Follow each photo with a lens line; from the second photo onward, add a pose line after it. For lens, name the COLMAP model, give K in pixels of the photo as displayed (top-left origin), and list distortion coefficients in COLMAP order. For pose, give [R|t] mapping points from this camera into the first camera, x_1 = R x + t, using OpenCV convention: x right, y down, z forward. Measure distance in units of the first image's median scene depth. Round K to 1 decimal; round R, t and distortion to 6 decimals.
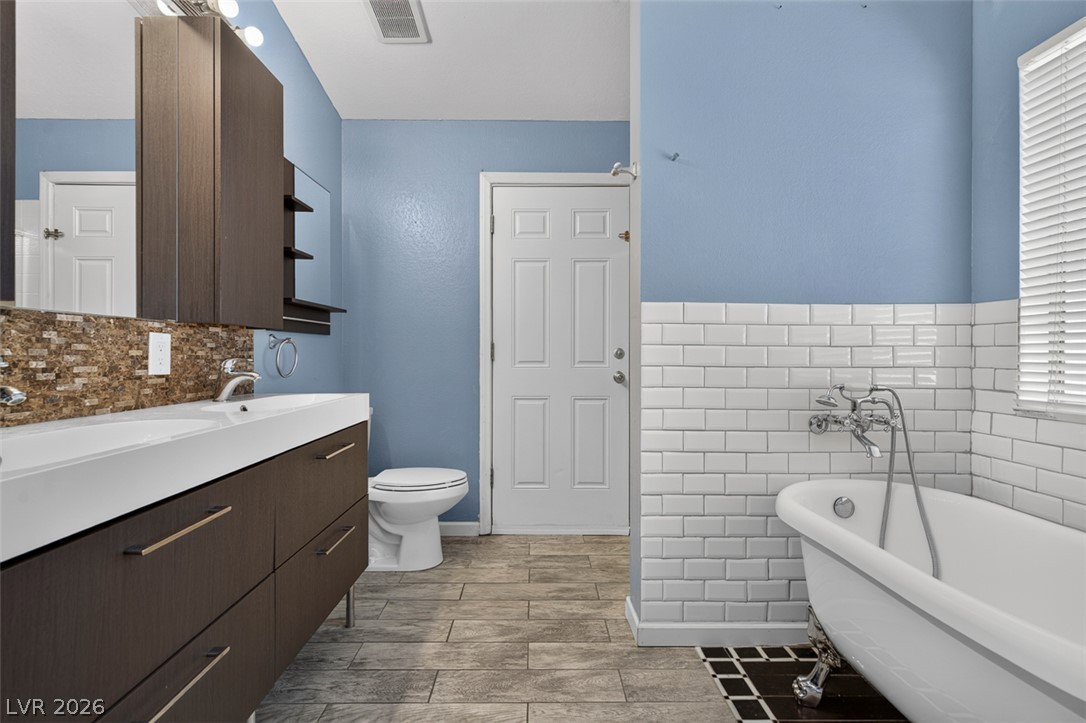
lens RADIAL K [[492.1, 0, 541.6], [0, 492.1, 357.4], [0, 0, 1]] dist [0.006731, -0.000678]
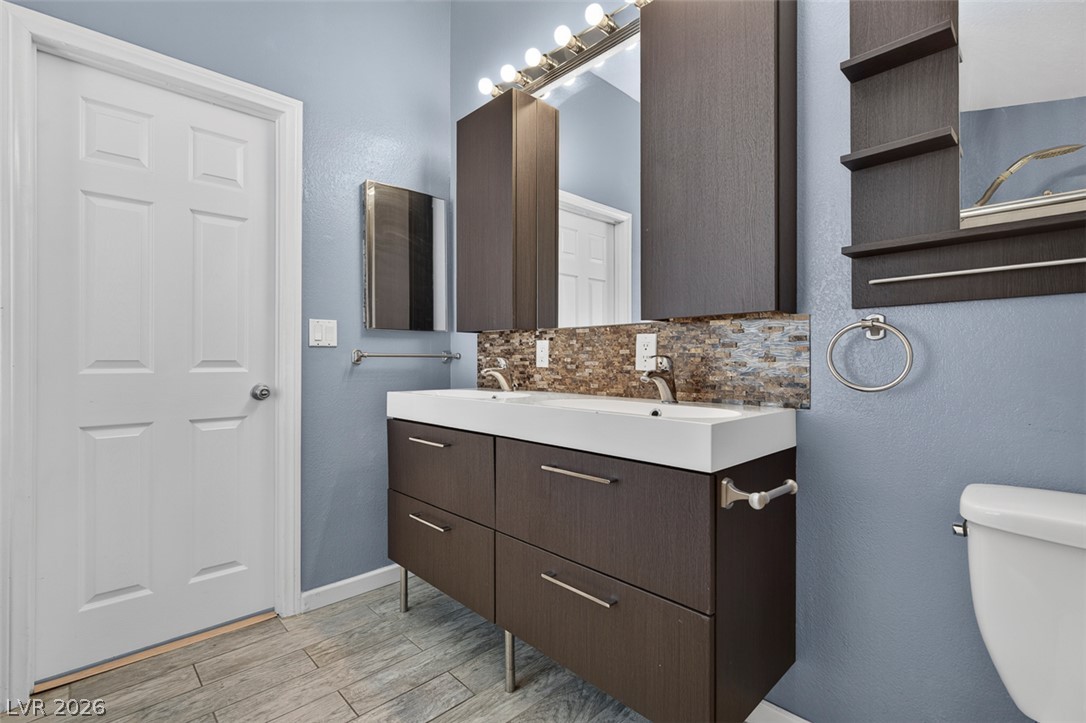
lens RADIAL K [[492.1, 0, 541.6], [0, 492.1, 357.4], [0, 0, 1]] dist [0.006731, -0.000678]
pose [[-0.738354, -0.003333, -0.674405, 0.180071], [-0.003983, 0.999992, -0.000582, 0.006744], [0.674401, 0.002256, -0.738361, 1.829988]]
